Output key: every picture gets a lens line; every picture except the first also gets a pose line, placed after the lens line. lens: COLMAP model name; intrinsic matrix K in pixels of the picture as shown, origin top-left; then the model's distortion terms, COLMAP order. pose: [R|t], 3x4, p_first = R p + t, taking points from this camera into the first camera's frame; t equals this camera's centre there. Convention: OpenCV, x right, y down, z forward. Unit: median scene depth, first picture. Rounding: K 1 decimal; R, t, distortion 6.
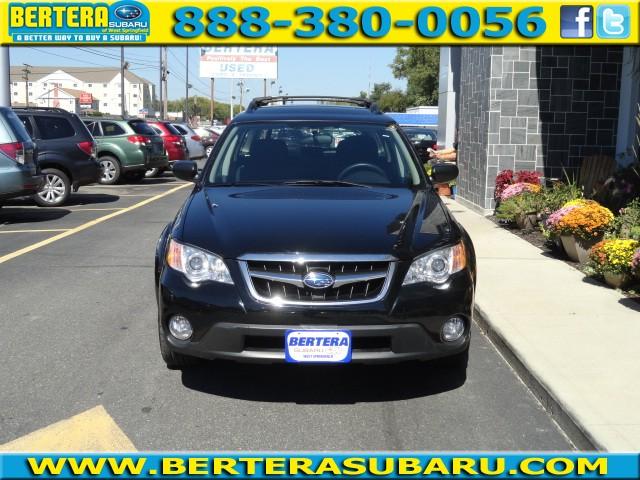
lens RADIAL K [[864.3, 0, 321.4], [0, 864.3, 239.9], [0, 0, 1]] dist [-0.001450, 0.000000]
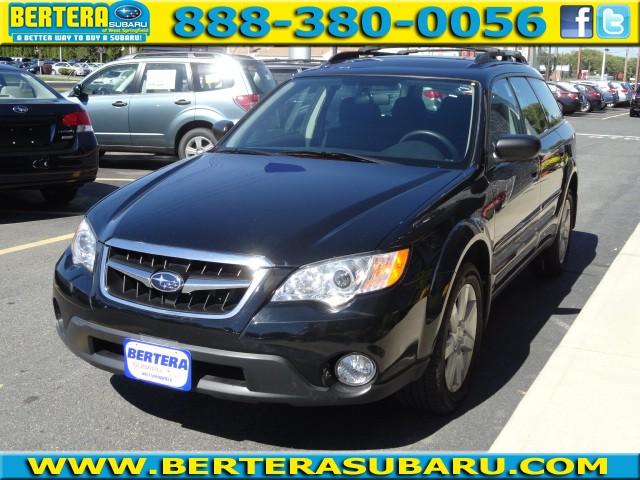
lens RADIAL K [[864.3, 0, 318.6], [0, 864.3, 240.6], [0, 0, 1]] dist [-0.001450, 0.000000]
pose [[0.874418, 0.096118, -0.475556, 0.489214], [-0.070874, 0.994971, 0.070783, -0.055382], [0.479968, -0.028189, 0.876833, 0.383511]]
